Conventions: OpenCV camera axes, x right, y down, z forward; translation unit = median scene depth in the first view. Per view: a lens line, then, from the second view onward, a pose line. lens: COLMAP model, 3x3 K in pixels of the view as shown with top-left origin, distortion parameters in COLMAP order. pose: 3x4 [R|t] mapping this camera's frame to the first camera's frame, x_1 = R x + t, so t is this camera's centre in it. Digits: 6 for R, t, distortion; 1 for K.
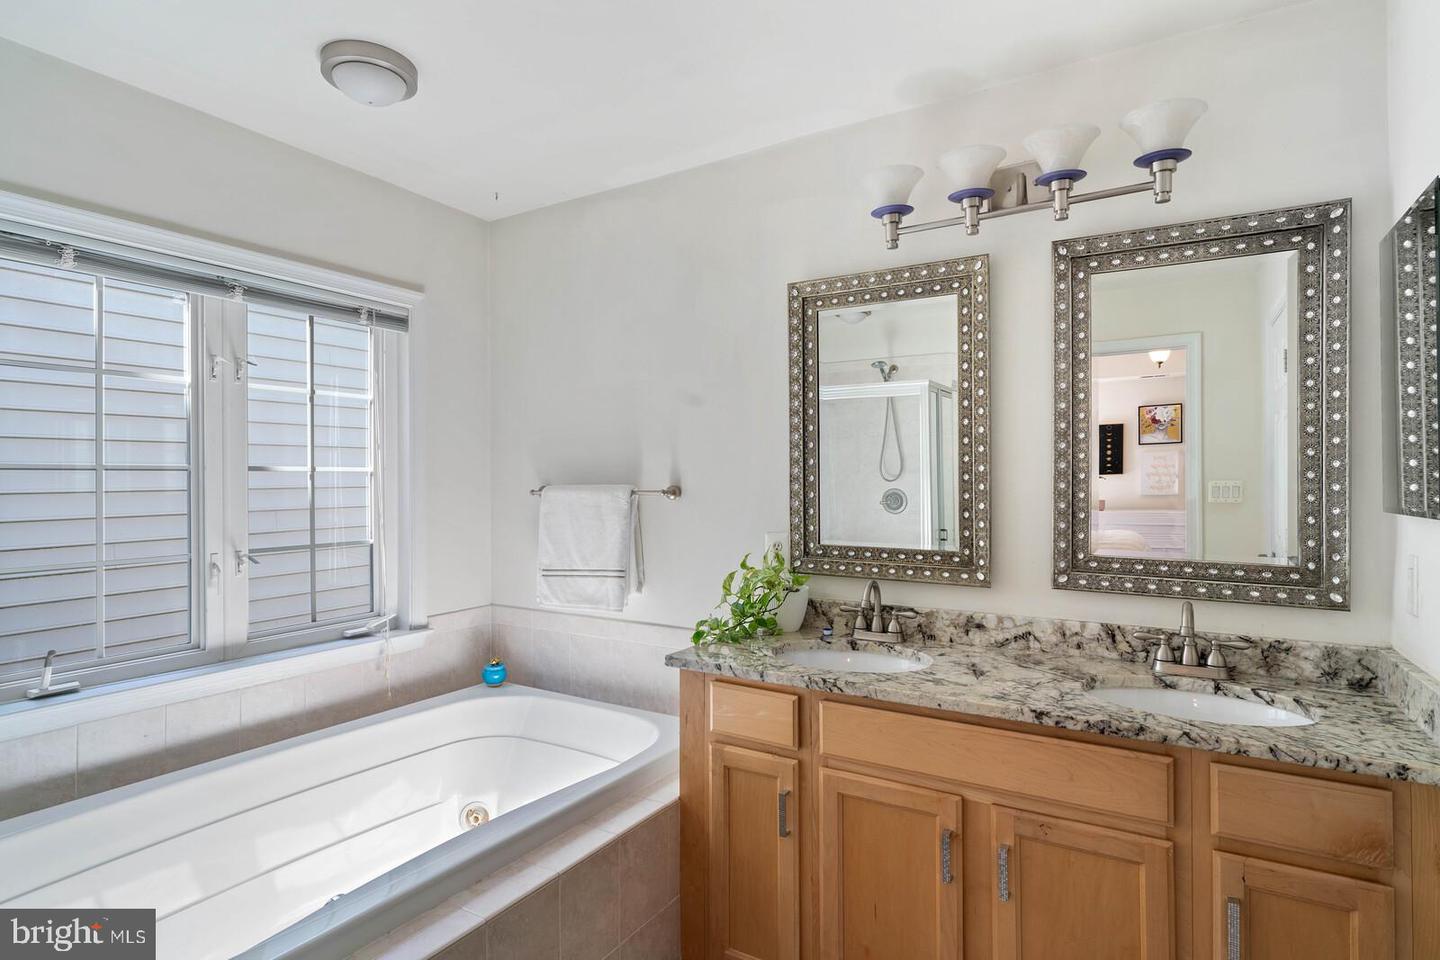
lens RADIAL K [[751.9, 0, 715.6], [0, 751.9, 451.8], [0, 0, 1]] dist [-0.004634, -0.000460]
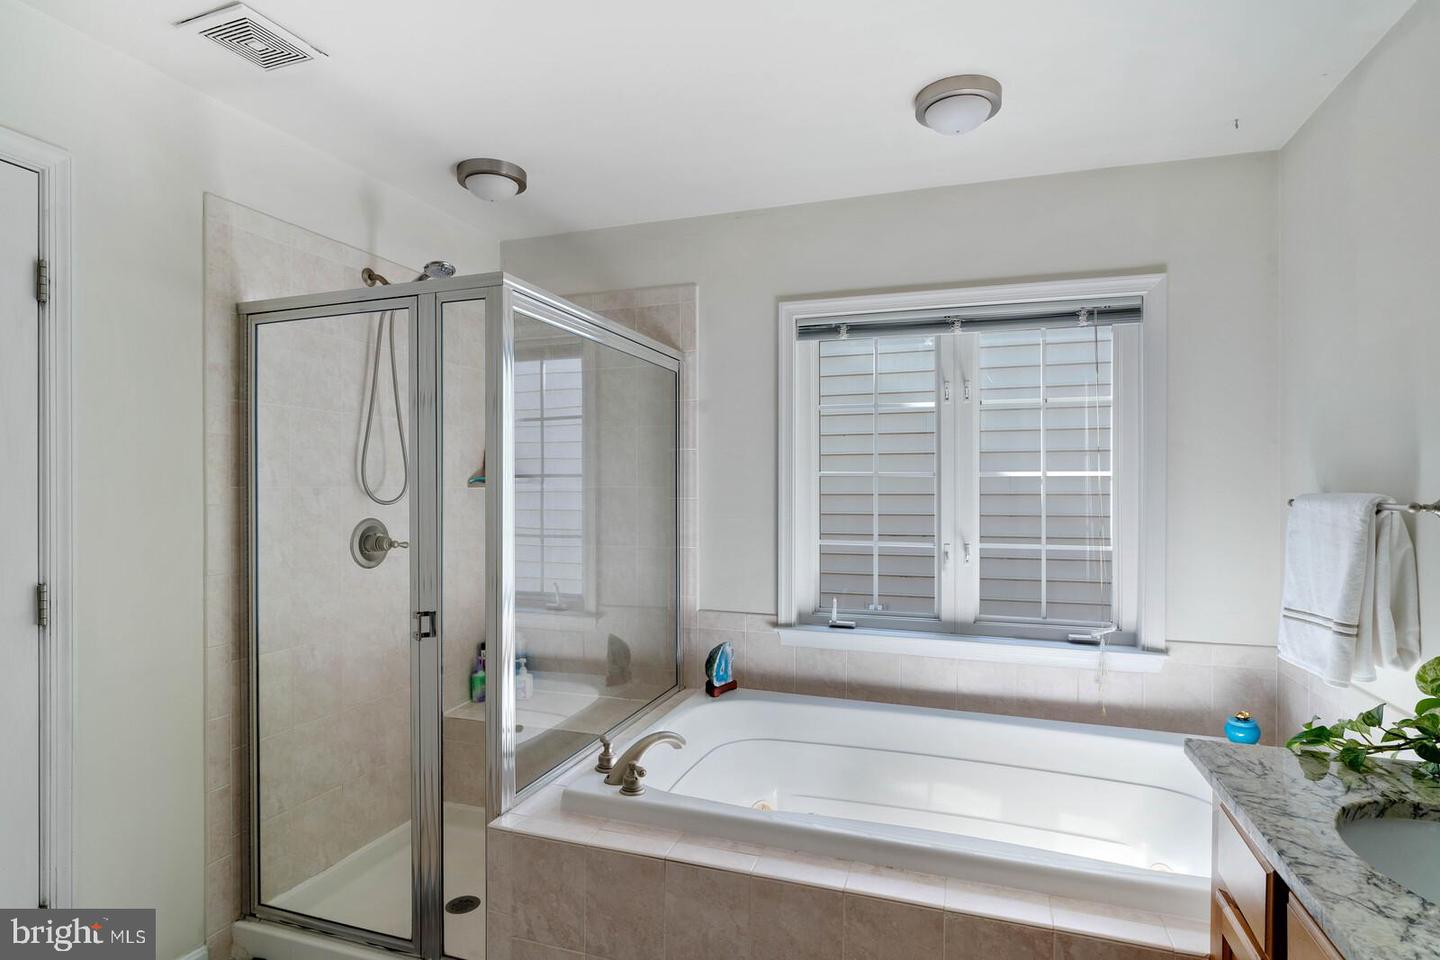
lens RADIAL K [[746.1, 0, 715.7], [0, 746.1, 465.9], [0, 0, 1]] dist [-0.005414, 0.000301]
pose [[0.220841, -0.019619, -0.975112, 0.383870], [0.030457, 0.999449, -0.013211, 0.011712], [0.974834, -0.026781, 0.221317, 0.323041]]
